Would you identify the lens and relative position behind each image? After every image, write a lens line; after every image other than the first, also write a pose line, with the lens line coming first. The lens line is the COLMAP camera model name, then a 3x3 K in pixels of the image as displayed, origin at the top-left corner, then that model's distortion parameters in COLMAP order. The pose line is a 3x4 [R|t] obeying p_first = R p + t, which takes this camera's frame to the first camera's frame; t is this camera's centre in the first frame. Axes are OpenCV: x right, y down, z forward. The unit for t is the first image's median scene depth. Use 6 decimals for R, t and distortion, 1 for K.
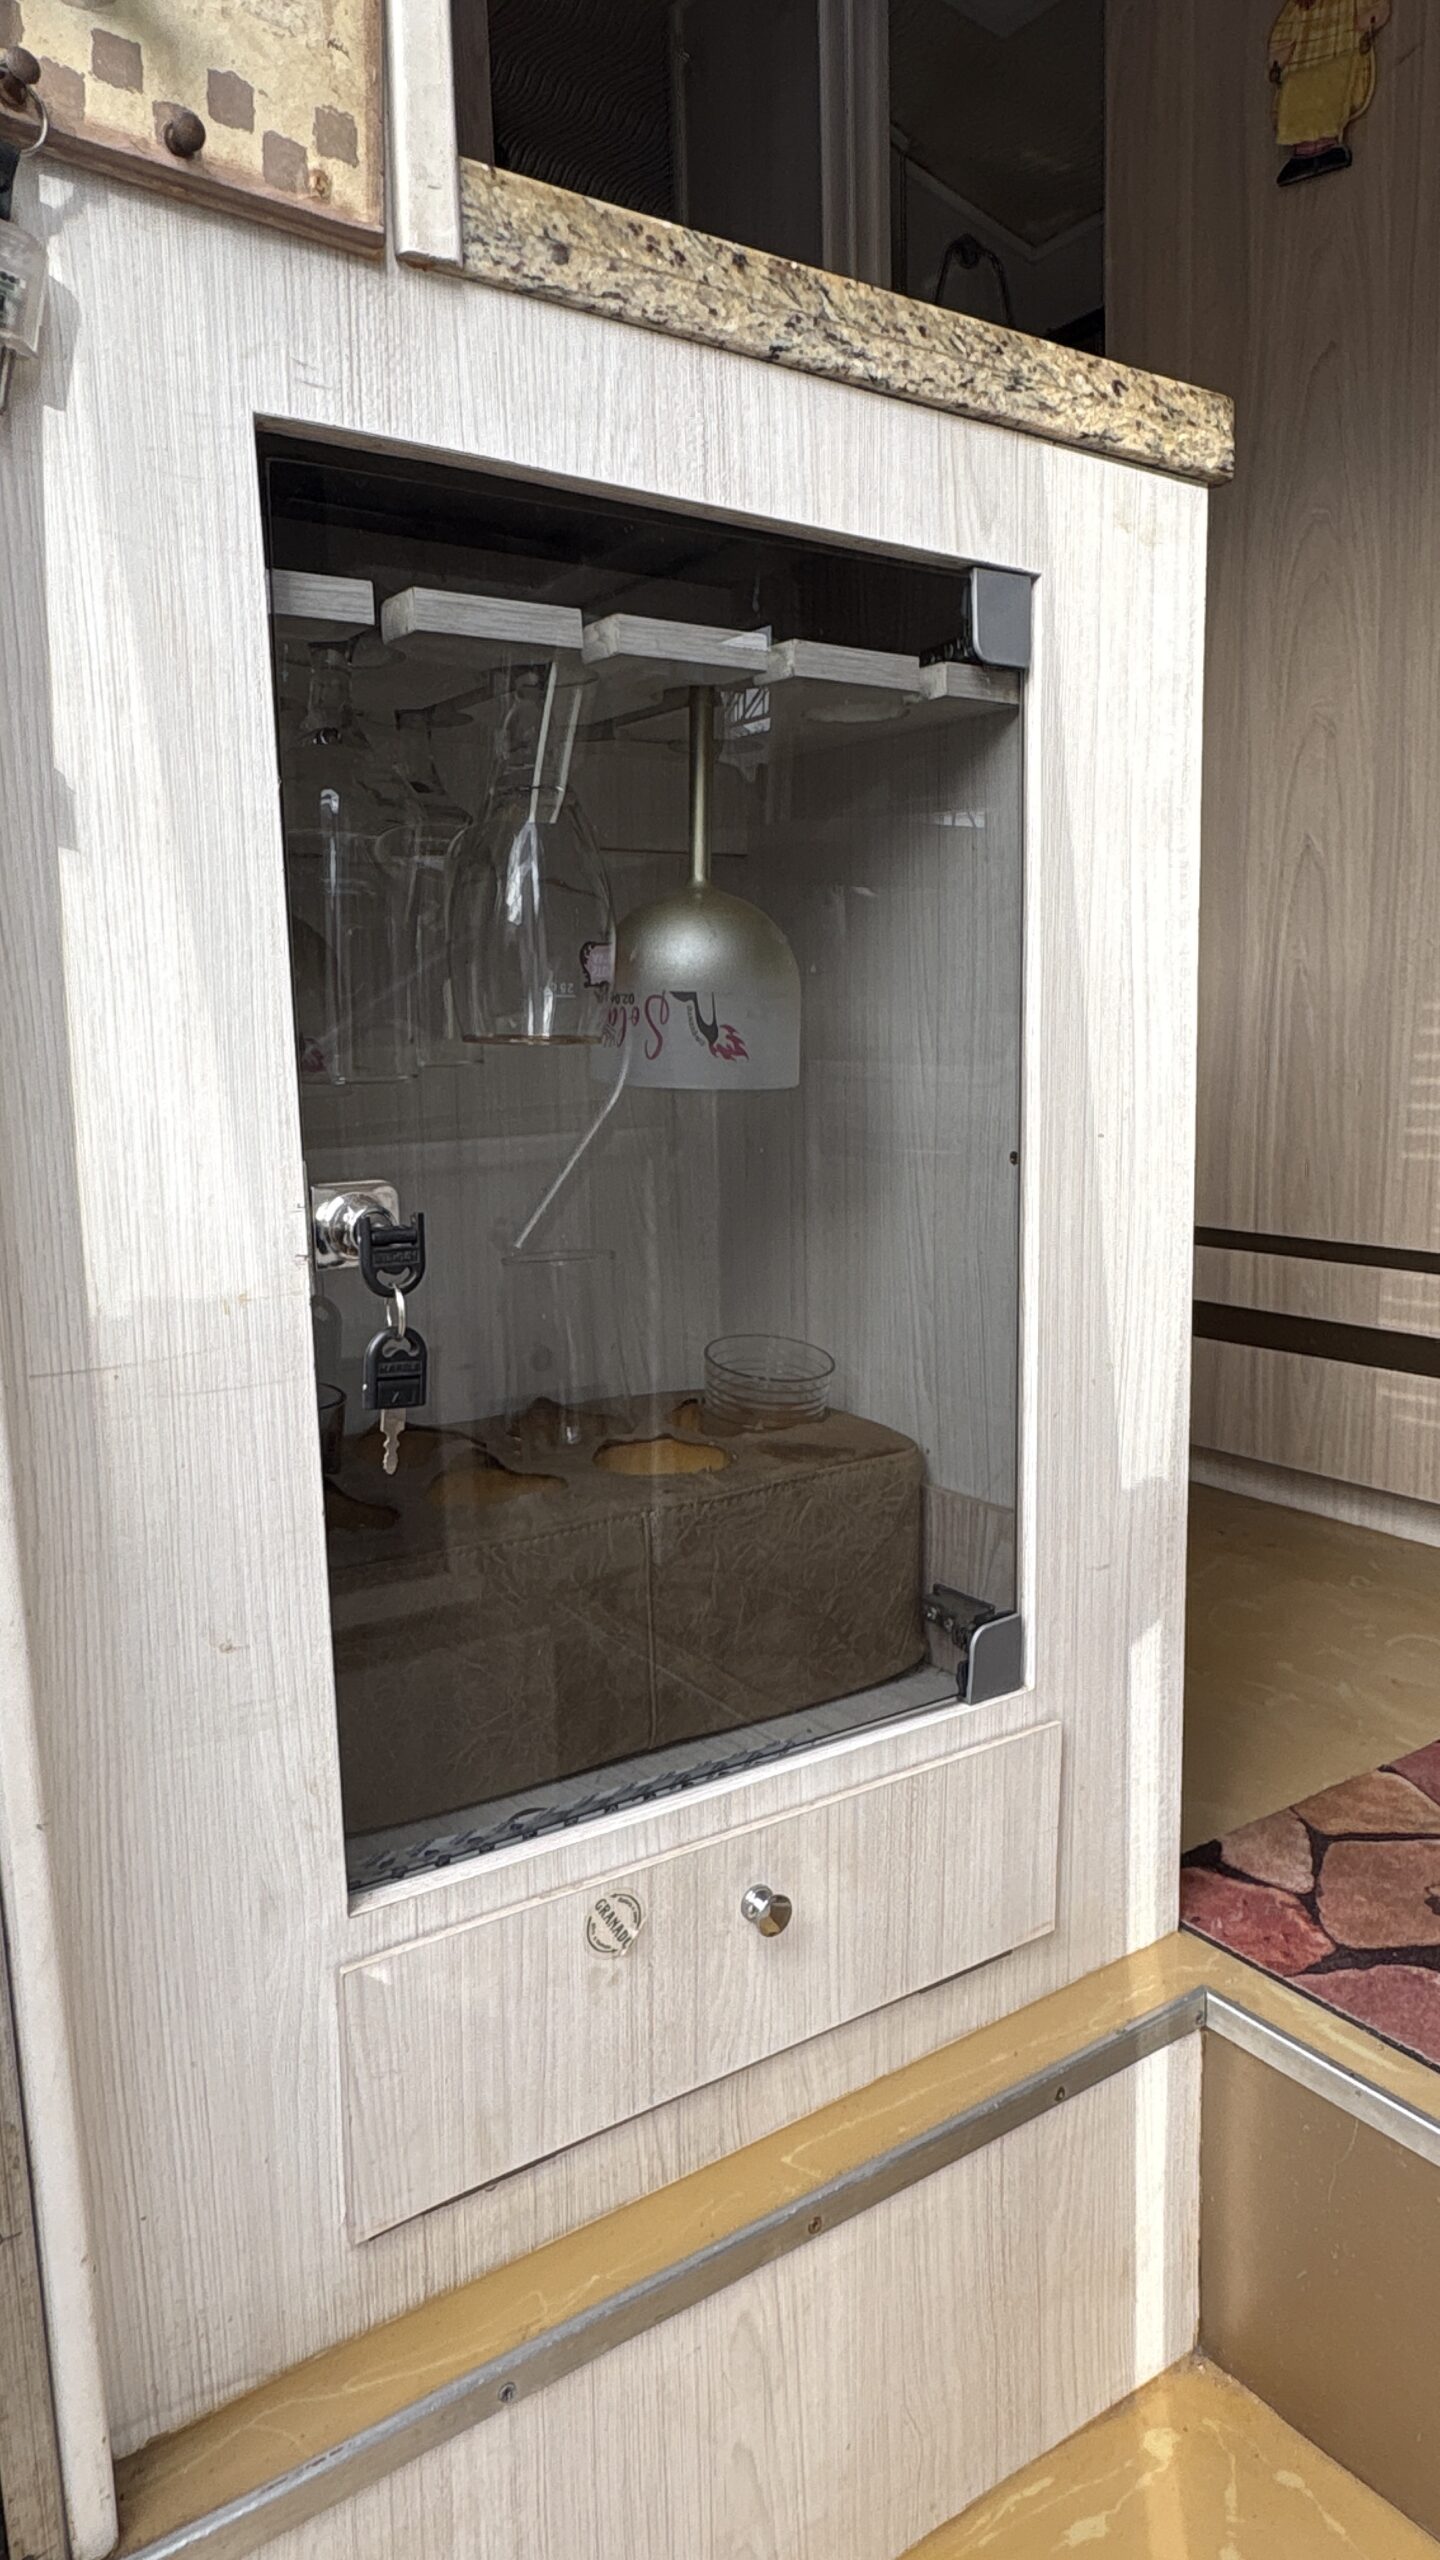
lens RADIAL K [[1676.1, 0, 719.7], [0, 1676.1, 1278.7], [0, 0, 1]] dist [-0.000054, 0.001775]
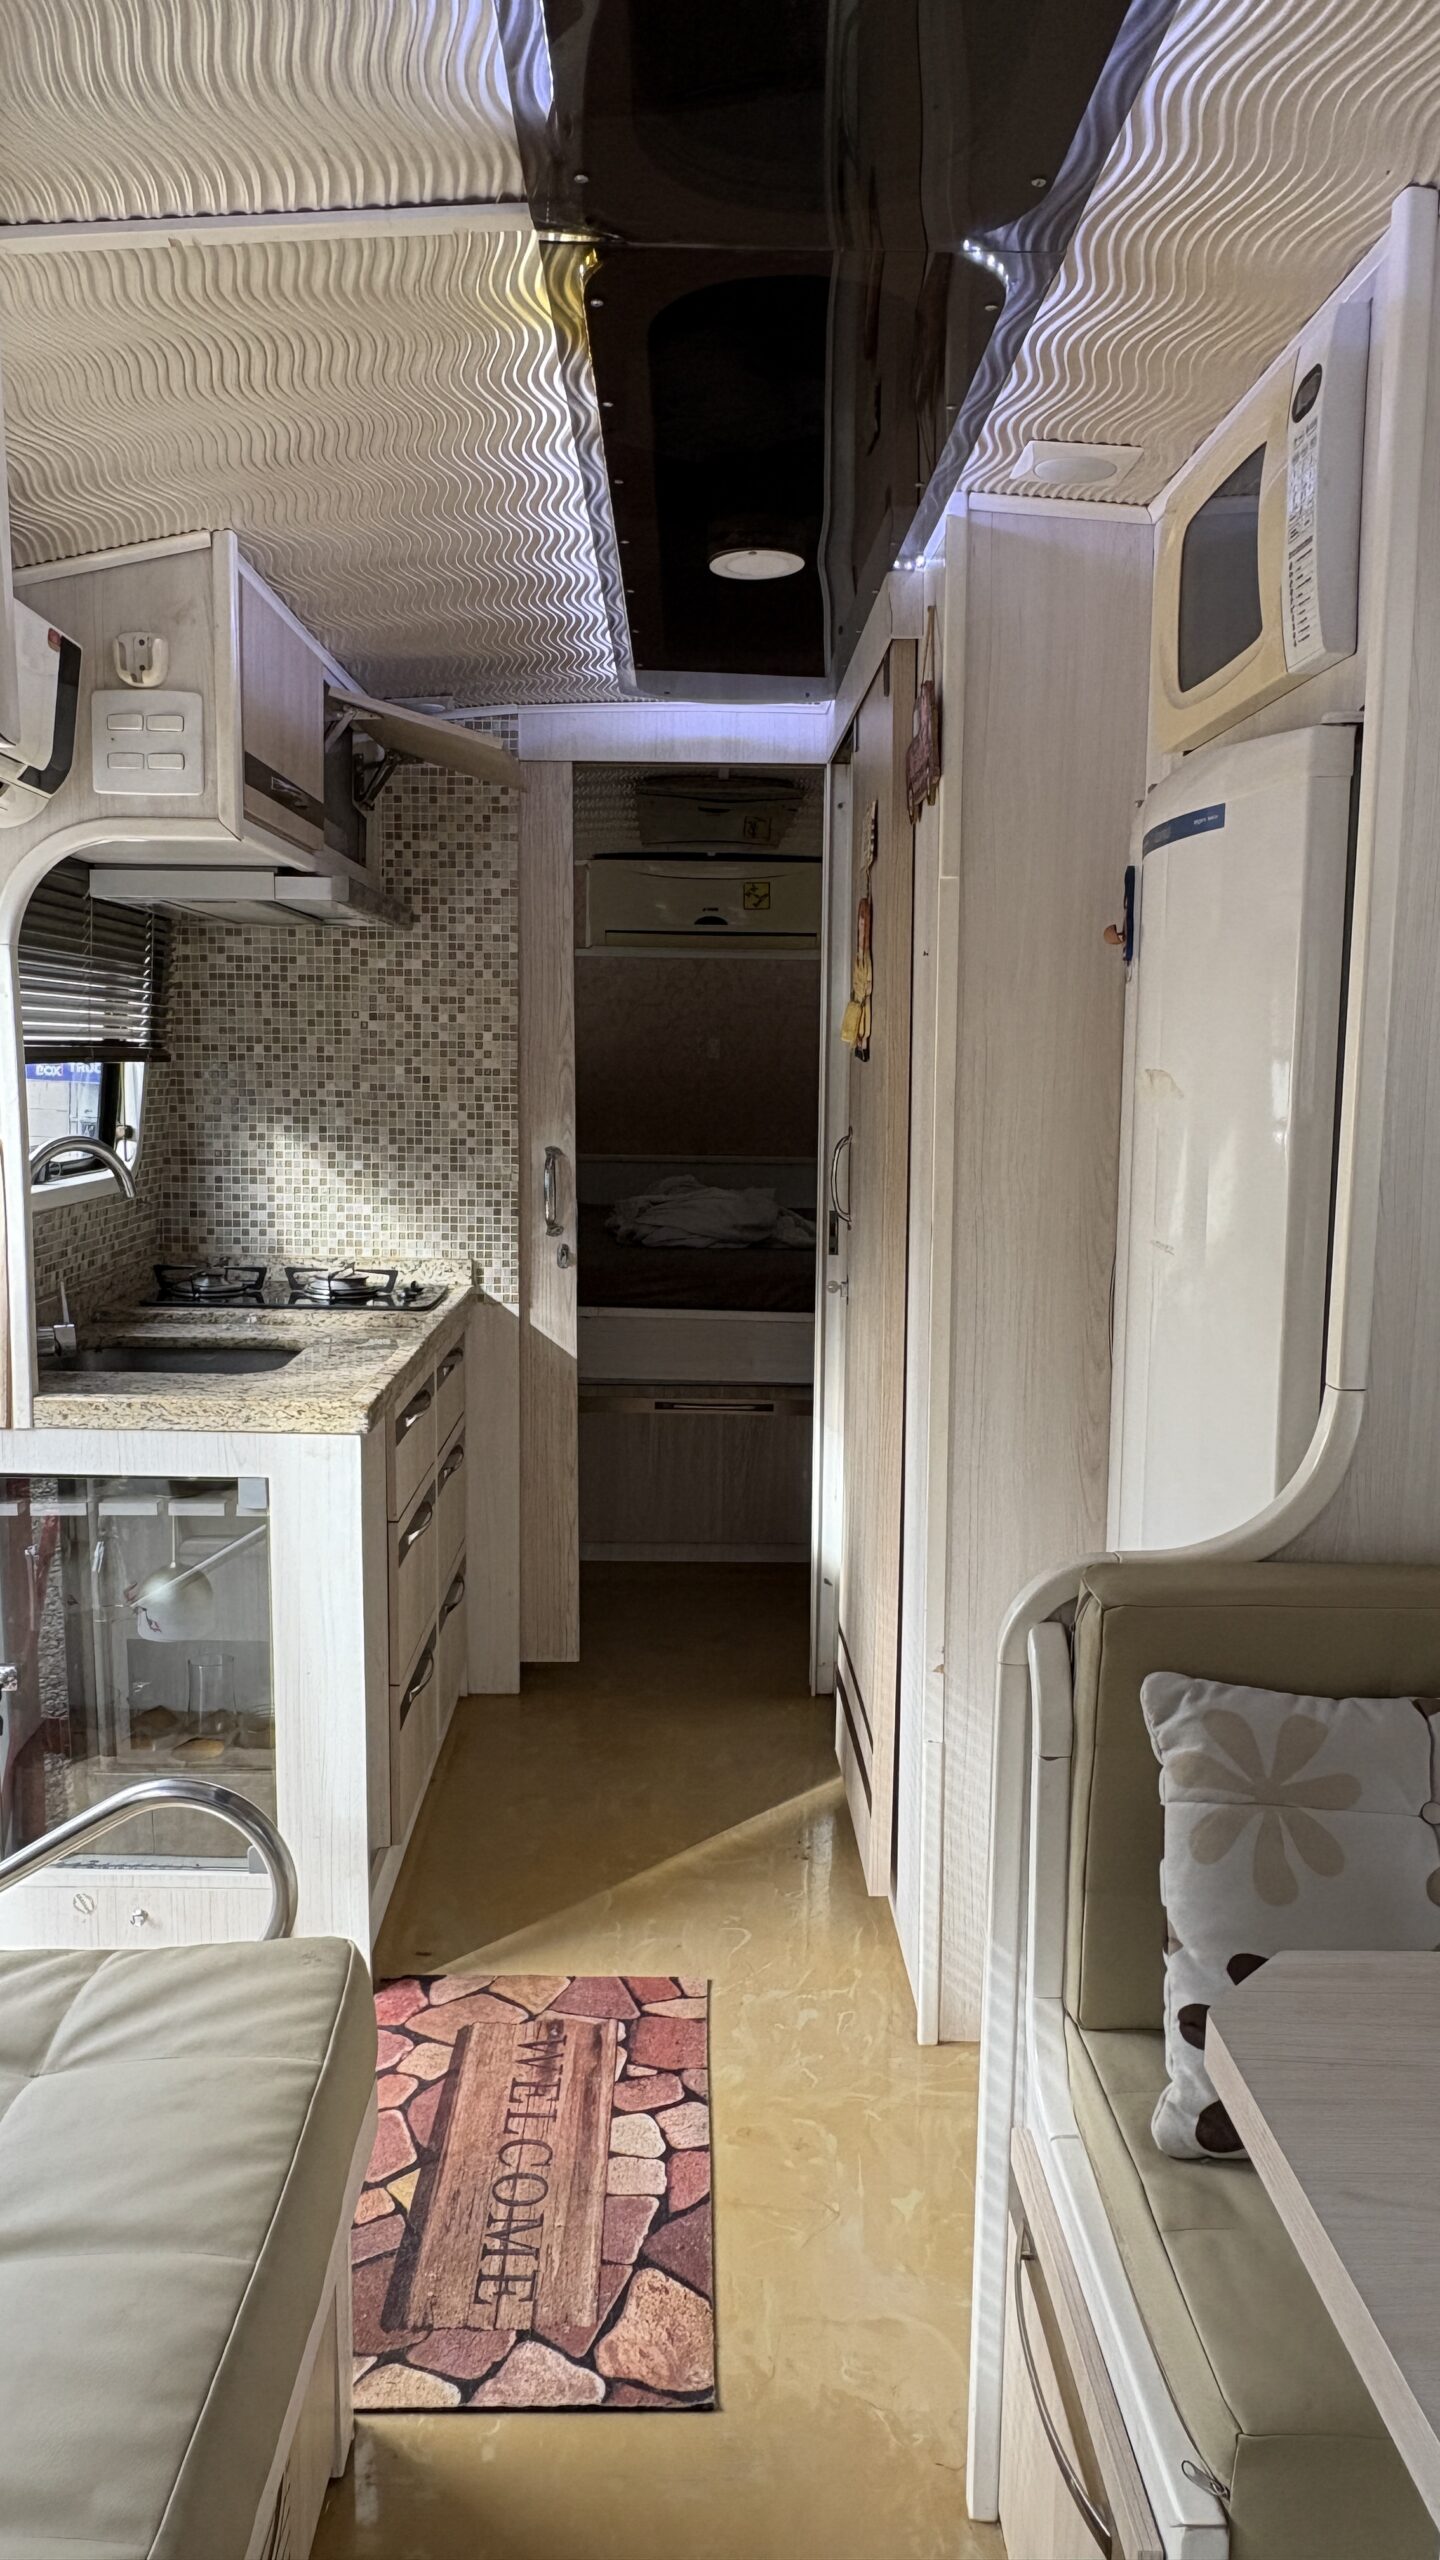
lens RADIAL K [[1717.5, 0, 716.3], [0, 1717.5, 1292.3], [0, 0, 1]] dist [-0.006612, 0.011352]
pose [[0.831729, 0.109304, -0.544316, 2.195599], [-0.116702, 0.992943, 0.021070, -0.823147], [0.542778, 0.045999, 0.838616, -0.941524]]
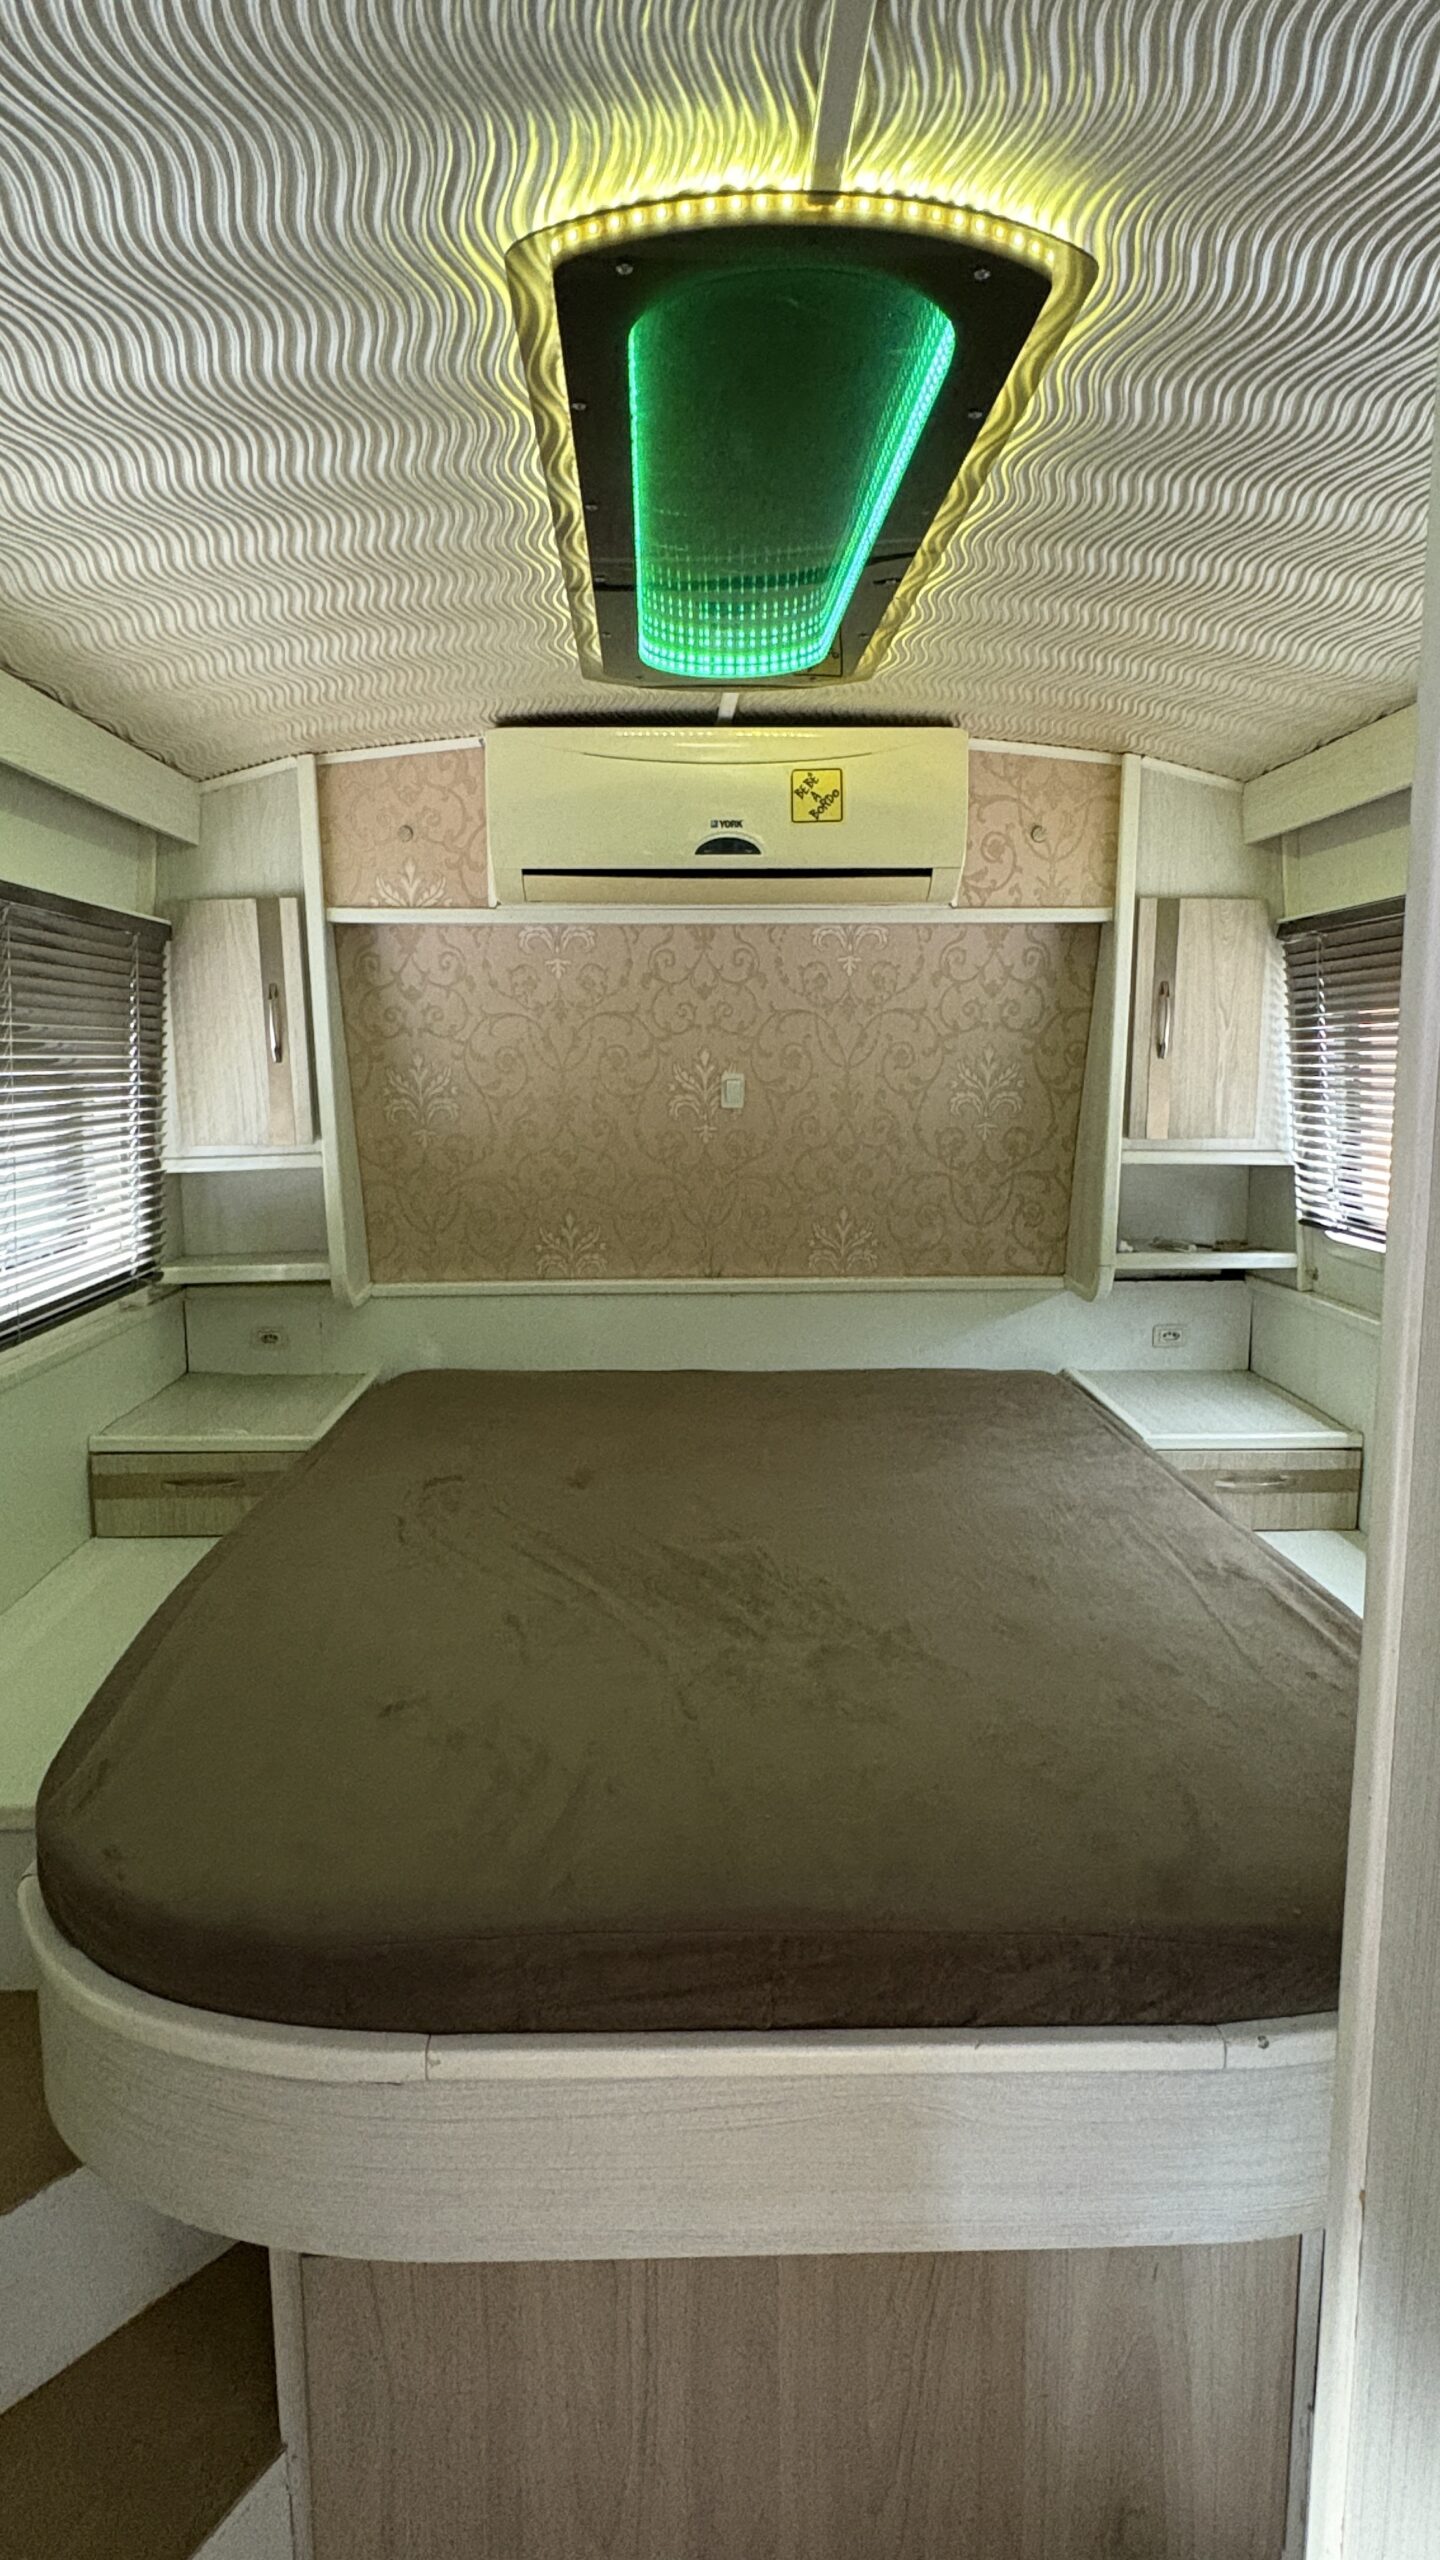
lens RADIAL K [[1452.6, 0, 713.9], [0, 1452.6, 1285.9], [0, 0, 1]] dist [0.003781, 0.001438]
pose [[0.839155, 0.101934, -0.534255, 0.060047], [-0.095818, 0.994624, 0.039269, -1.337434], [0.535385, 0.018238, 0.844411, 2.050424]]
